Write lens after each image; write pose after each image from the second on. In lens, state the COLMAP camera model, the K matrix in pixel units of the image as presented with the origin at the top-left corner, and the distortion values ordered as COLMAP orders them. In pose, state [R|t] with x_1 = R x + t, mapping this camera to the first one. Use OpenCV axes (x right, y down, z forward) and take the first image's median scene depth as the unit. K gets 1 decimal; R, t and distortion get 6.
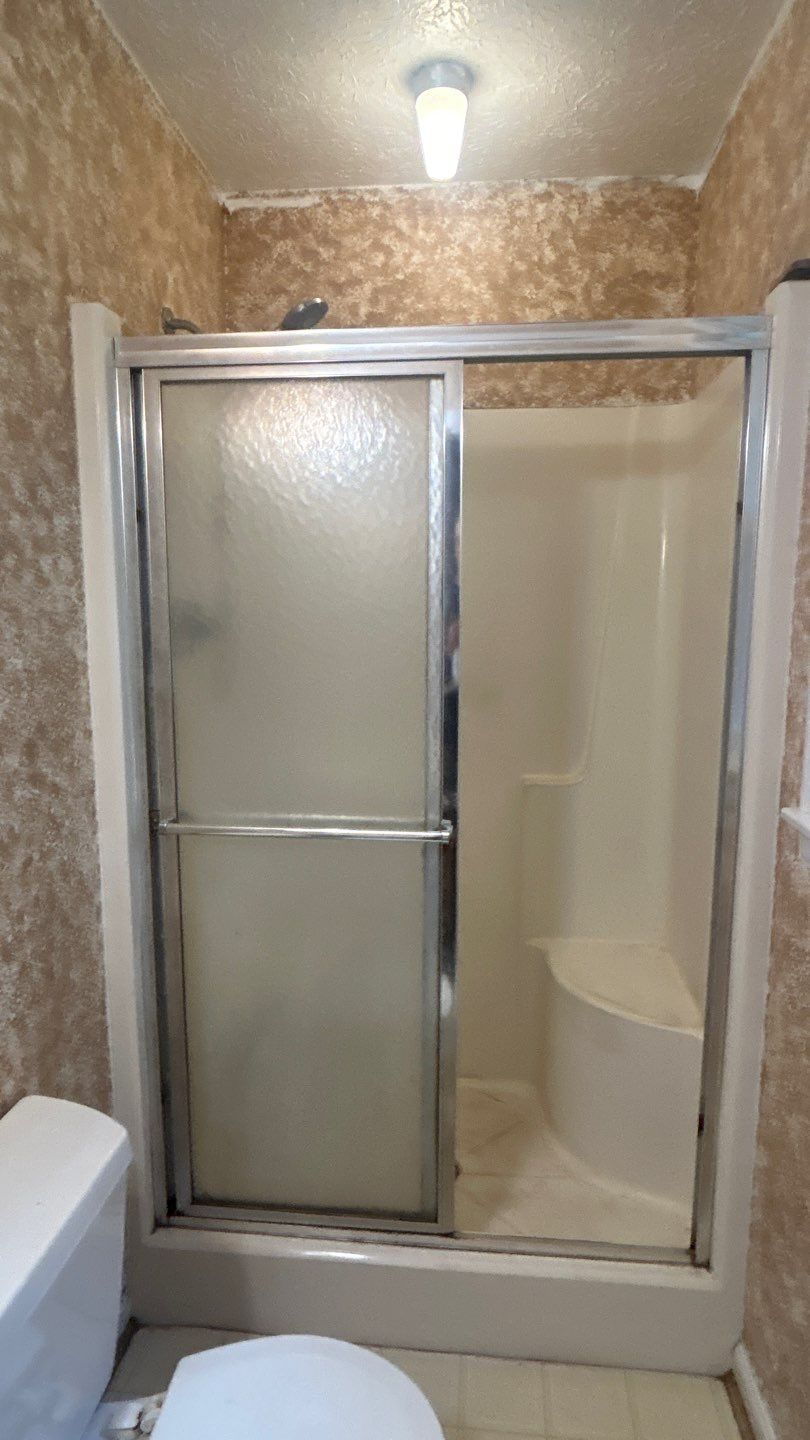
lens RADIAL K [[841.7, 0, 408.4], [0, 841.7, 722.0], [0, 0, 1]] dist [-0.001523, -0.000607]
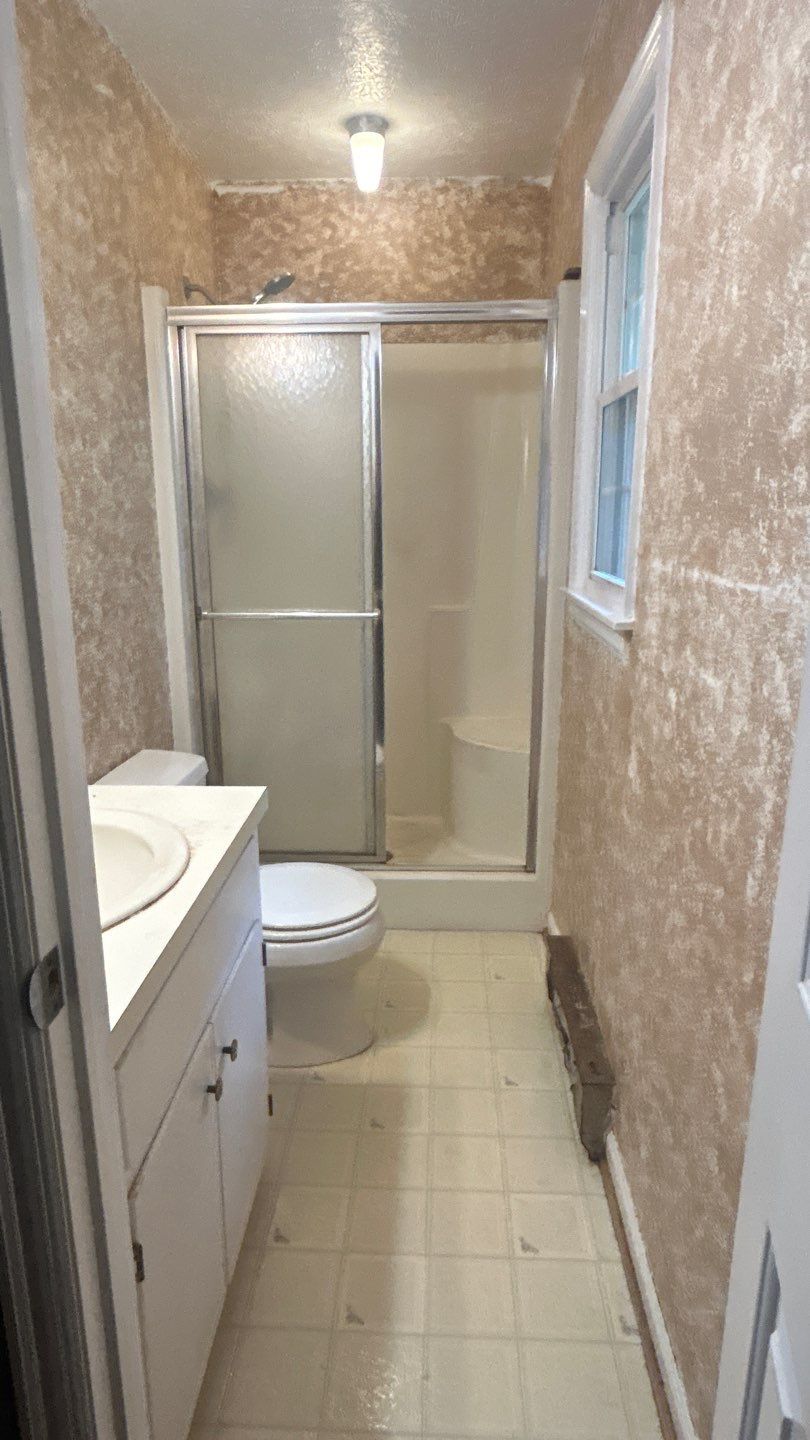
lens RADIAL K [[841.7, 0, 399.8], [0, 841.7, 717.9], [0, 0, 1]] dist [-0.001523, -0.000607]
pose [[0.998882, -0.015941, 0.044499, 0.011209], [0.011633, 0.995367, 0.095440, 0.128325], [-0.045815, -0.094815, 0.994440, -0.497171]]
